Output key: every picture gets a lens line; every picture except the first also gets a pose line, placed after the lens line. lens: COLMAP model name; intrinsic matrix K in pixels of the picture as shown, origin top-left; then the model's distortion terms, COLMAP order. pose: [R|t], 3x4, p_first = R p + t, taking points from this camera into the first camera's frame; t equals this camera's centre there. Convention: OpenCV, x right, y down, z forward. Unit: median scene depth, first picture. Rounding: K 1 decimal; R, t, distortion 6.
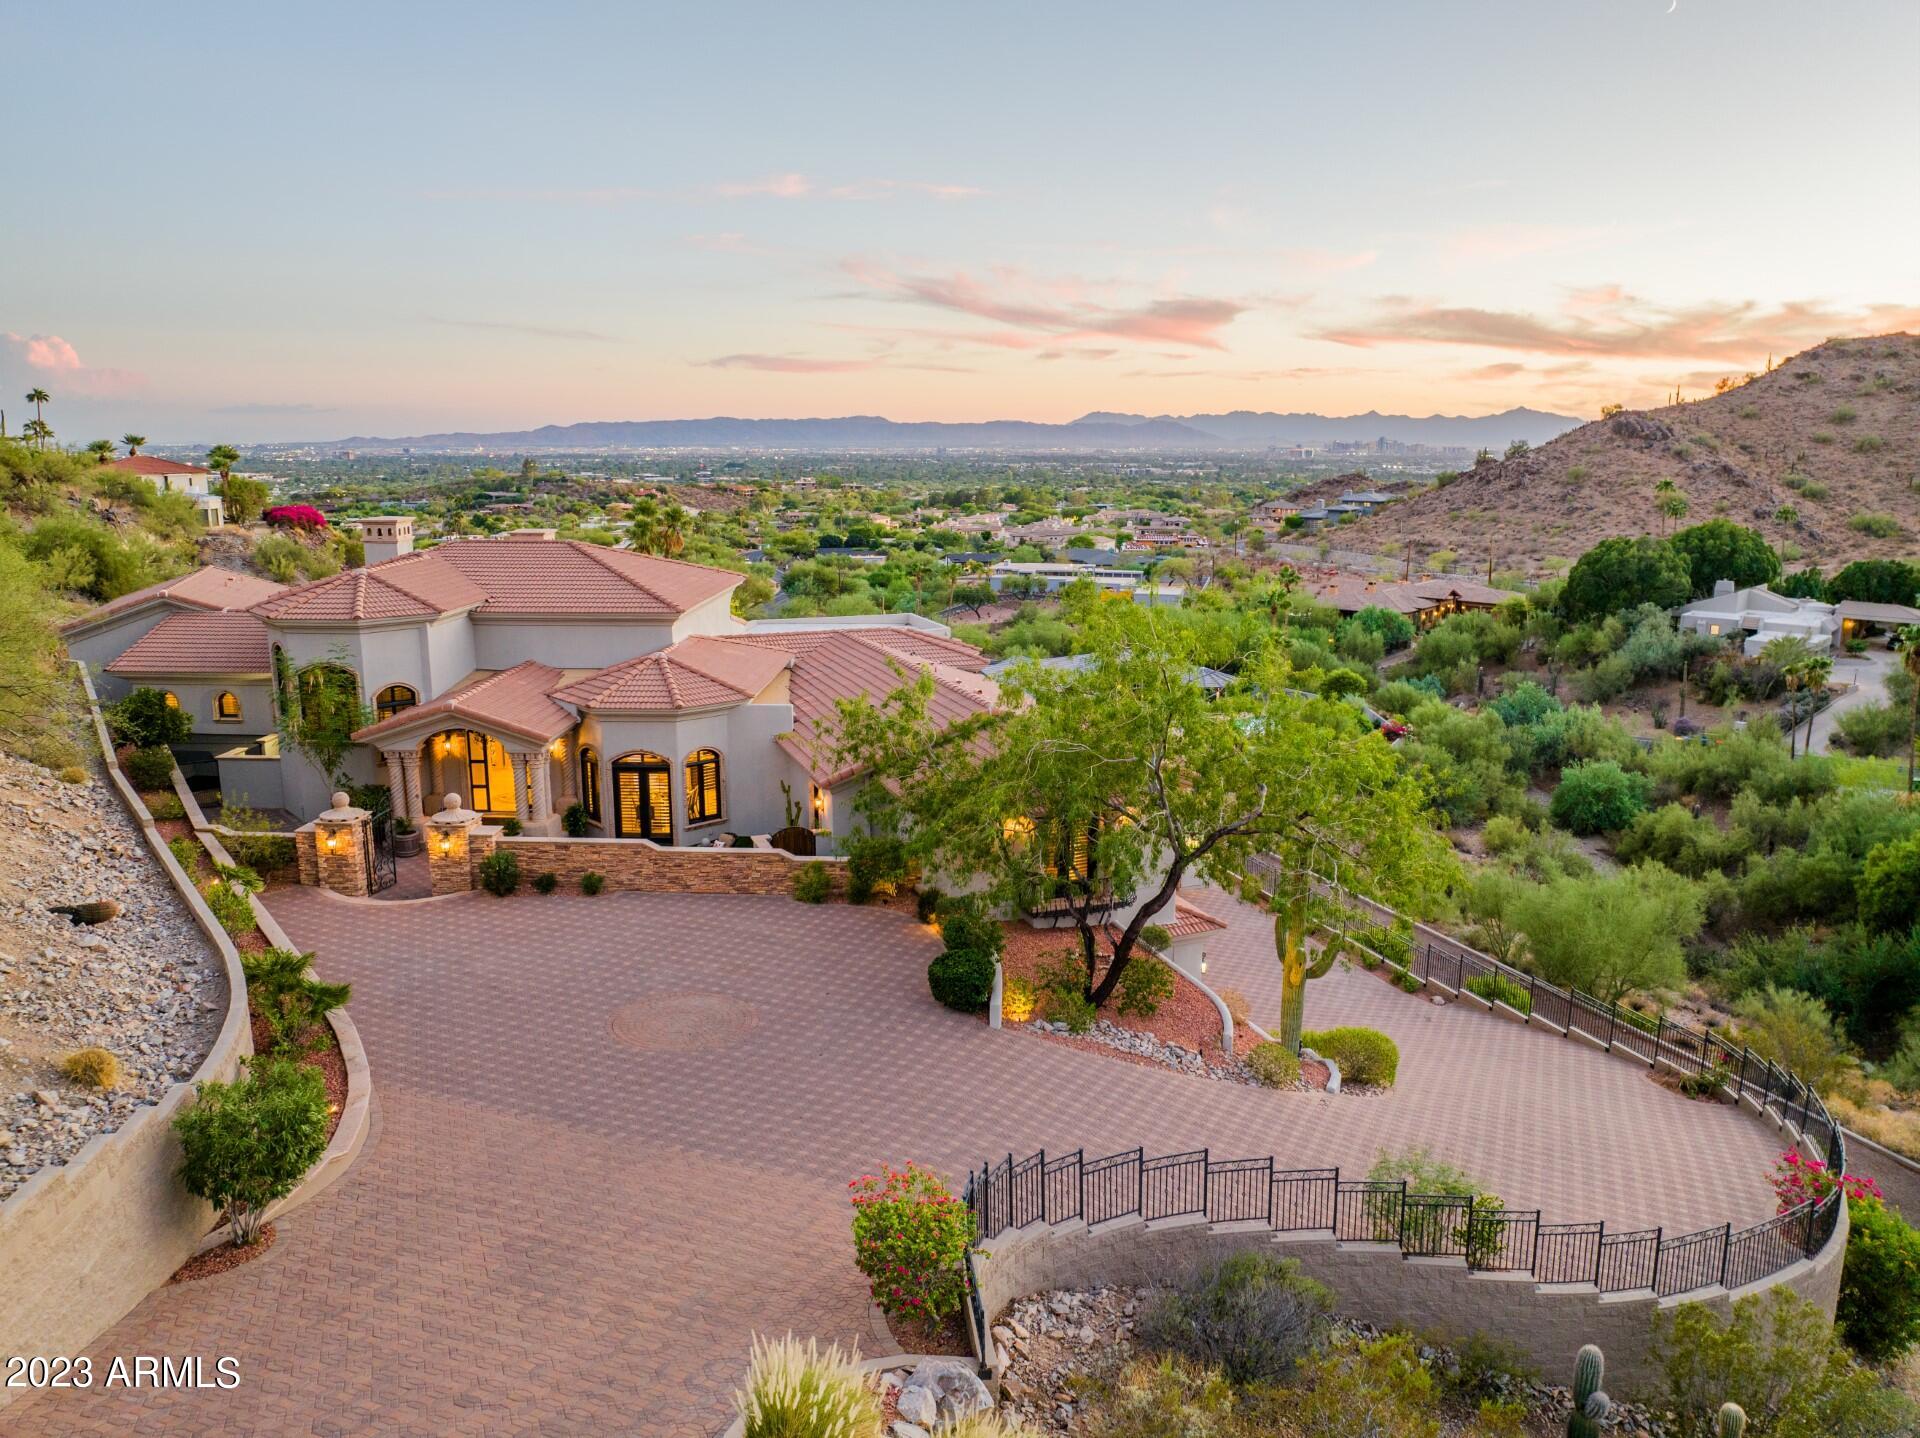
lens RADIAL K [[1380.7, 0, 960.0], [0, 1380.7, 719.0], [0, 0, 1]] dist [-0.049454, 0.023710]
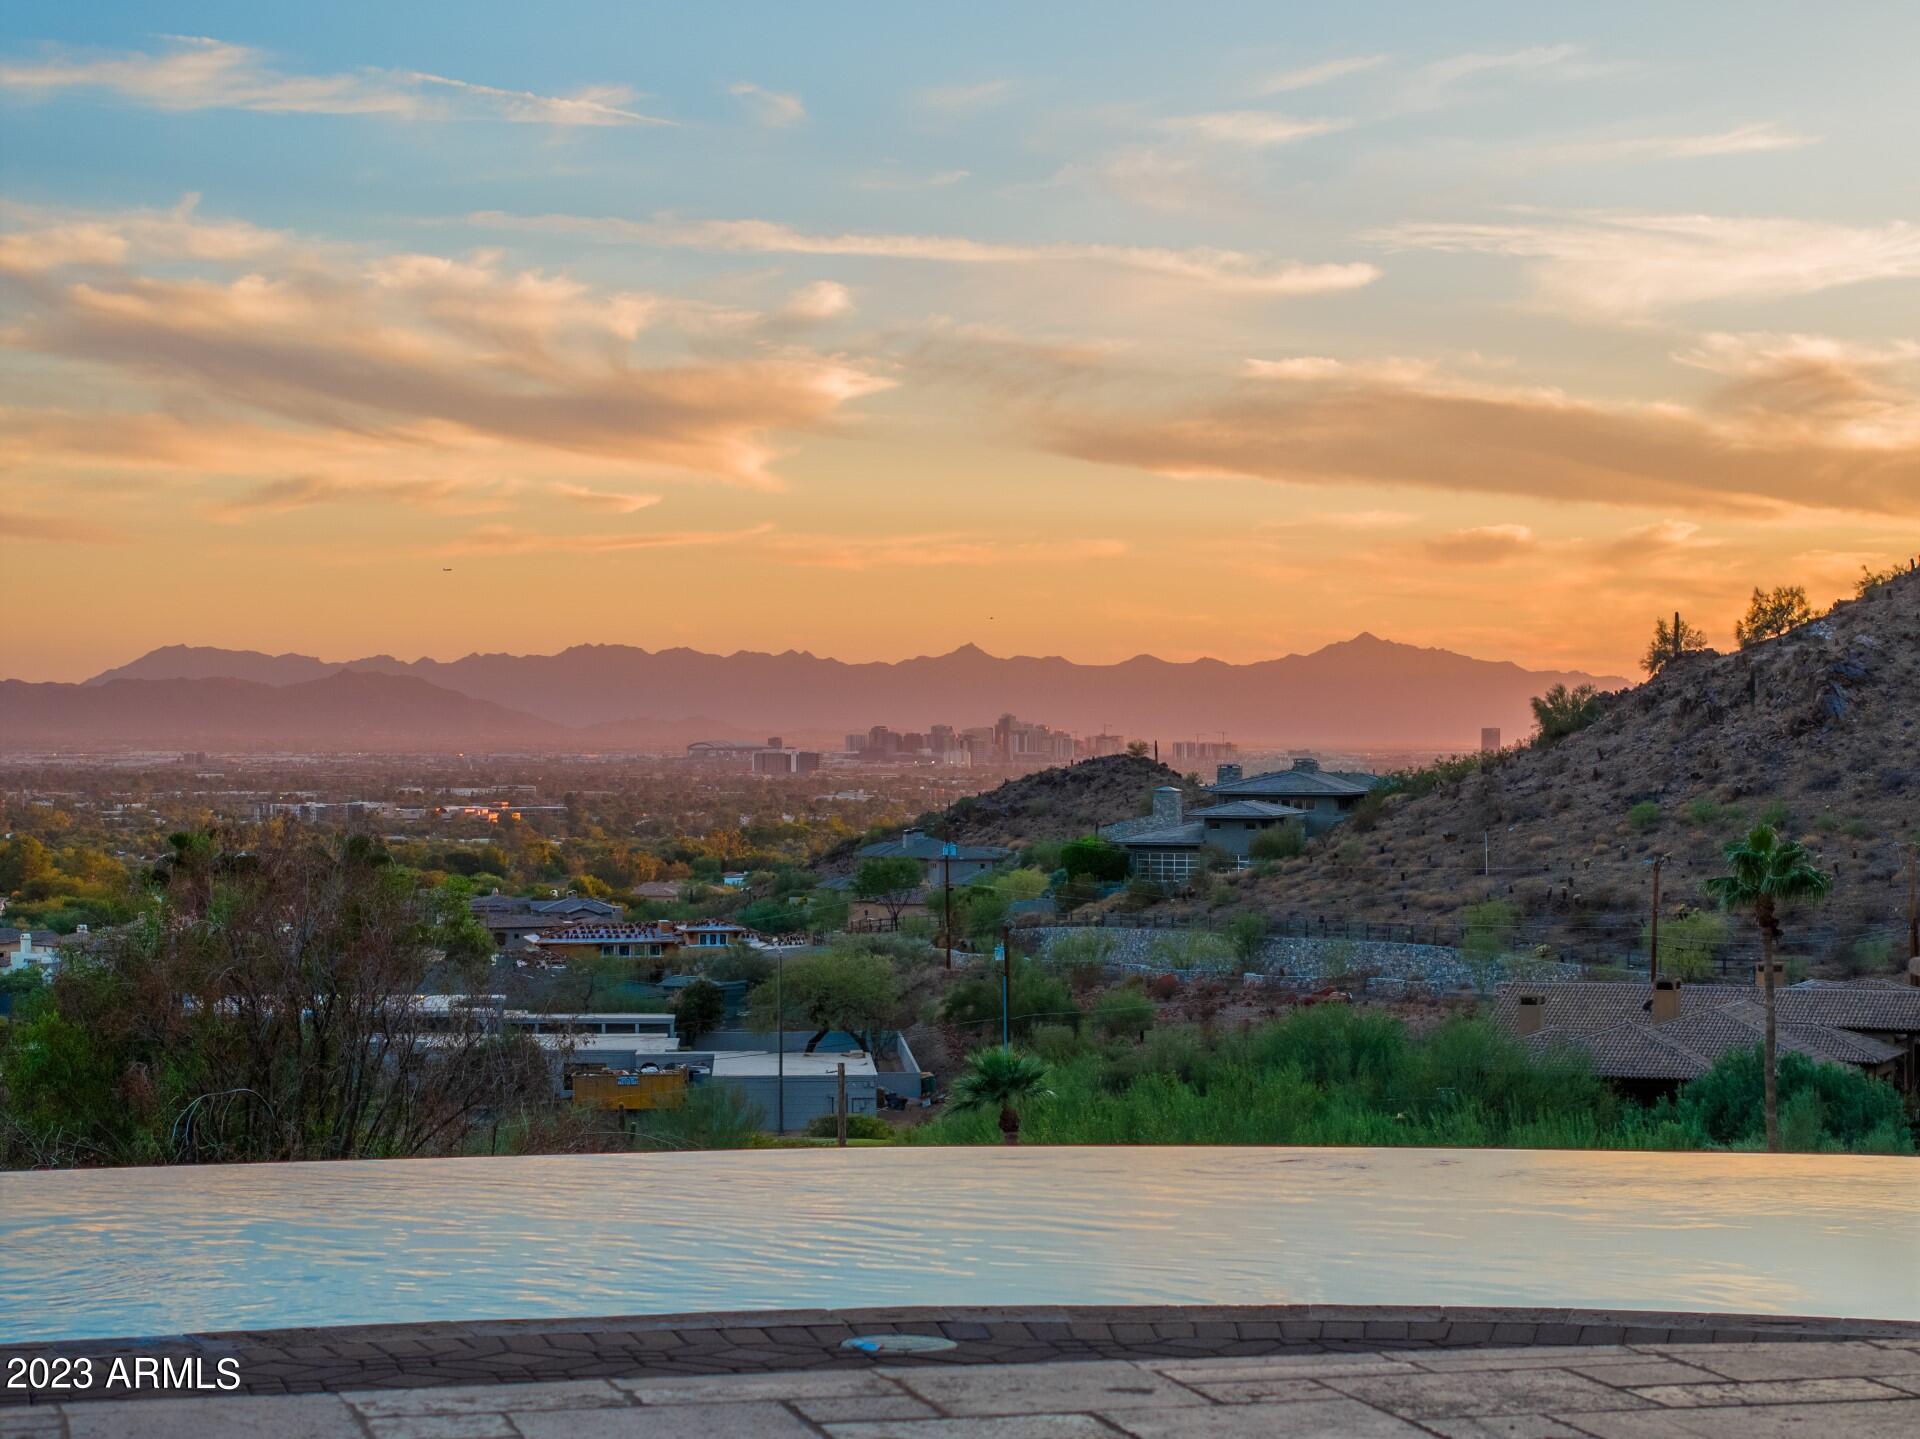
lens RADIAL K [[4120.3, 0, 960.0], [0, 4120.3, 719.5], [0, 0, 1]] dist [-0.178704, 0.999027]
pose [[0.957455, -0.000154, 0.288581, -0.067827], [0.059244, 0.978805, -0.196040, 0.001894], [-0.282434, 0.204797, 0.937171, 0.237180]]
